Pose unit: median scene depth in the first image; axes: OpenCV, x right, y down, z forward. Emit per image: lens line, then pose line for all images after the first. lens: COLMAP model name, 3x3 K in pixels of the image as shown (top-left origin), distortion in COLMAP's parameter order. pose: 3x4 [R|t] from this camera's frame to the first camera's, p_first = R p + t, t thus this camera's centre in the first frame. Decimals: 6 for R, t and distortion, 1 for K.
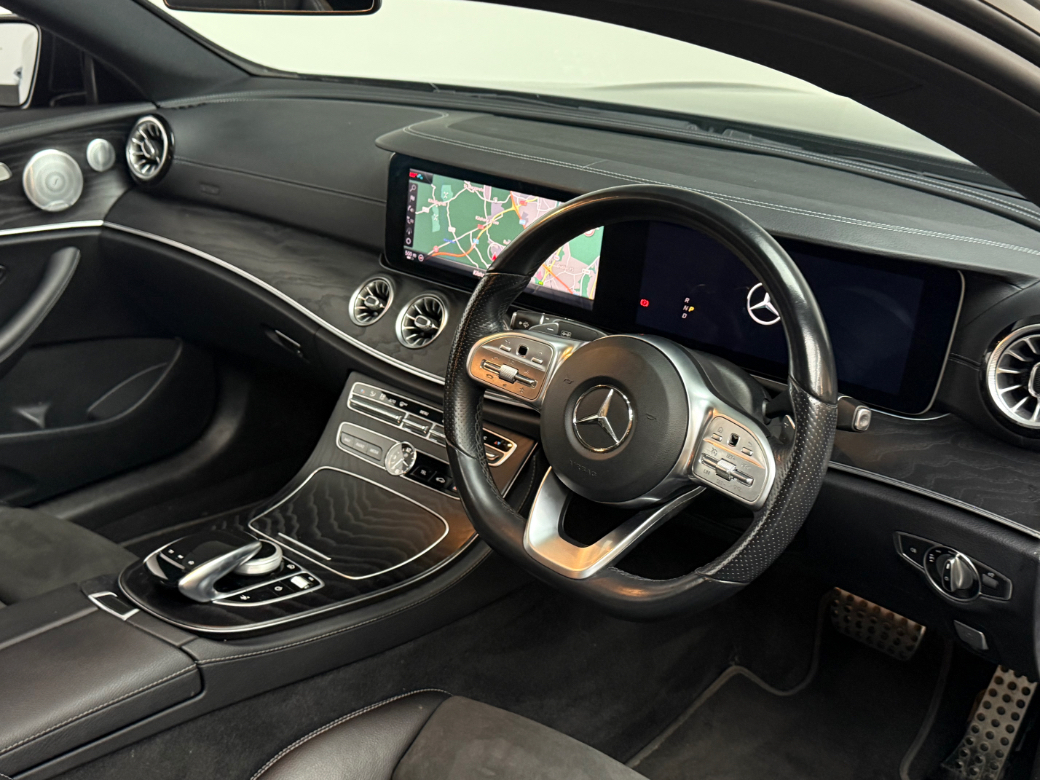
lens RADIAL K [[1215.5, 0, 520.2], [0, 1215.5, 391.4], [0, 0, 1]] dist [0.020709, 0.000000]
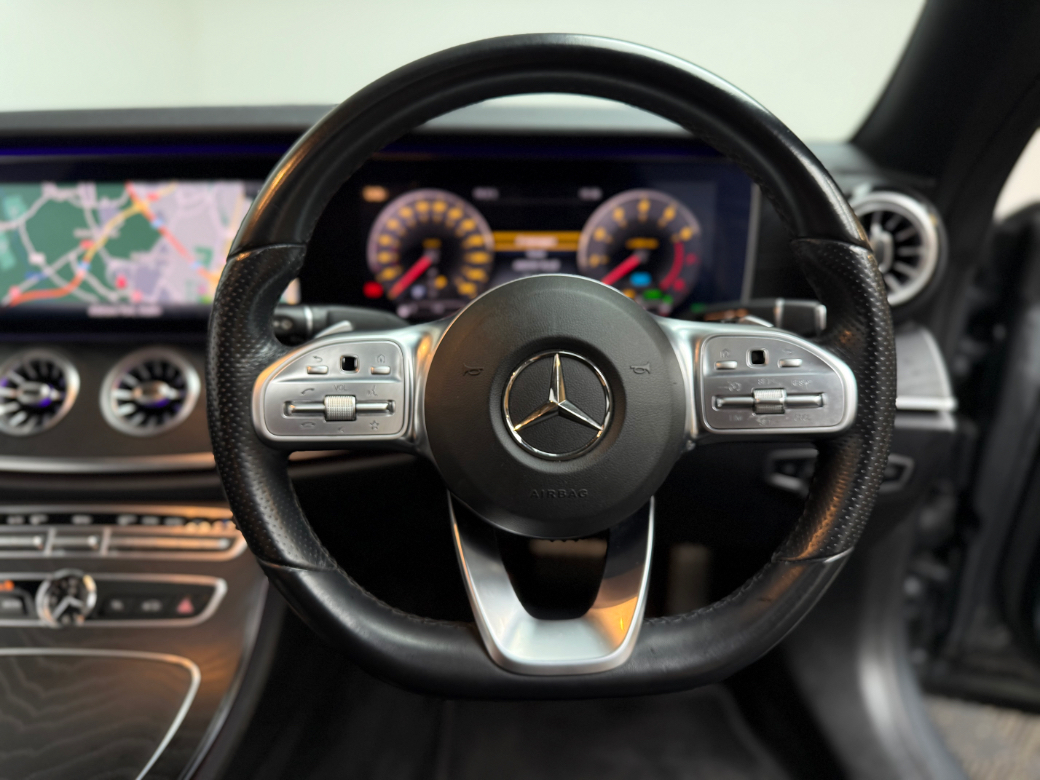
lens RADIAL K [[728.2, 0, 514.6], [0, 728.2, 357.5], [0, 0, 1]] dist [-0.025120, -0.002114]
pose [[0.744400, -0.245431, 0.620993, -0.126017], [0.268743, 0.961473, 0.057848, -0.027846], [-0.611266, 0.123825, 0.781678, 0.520600]]
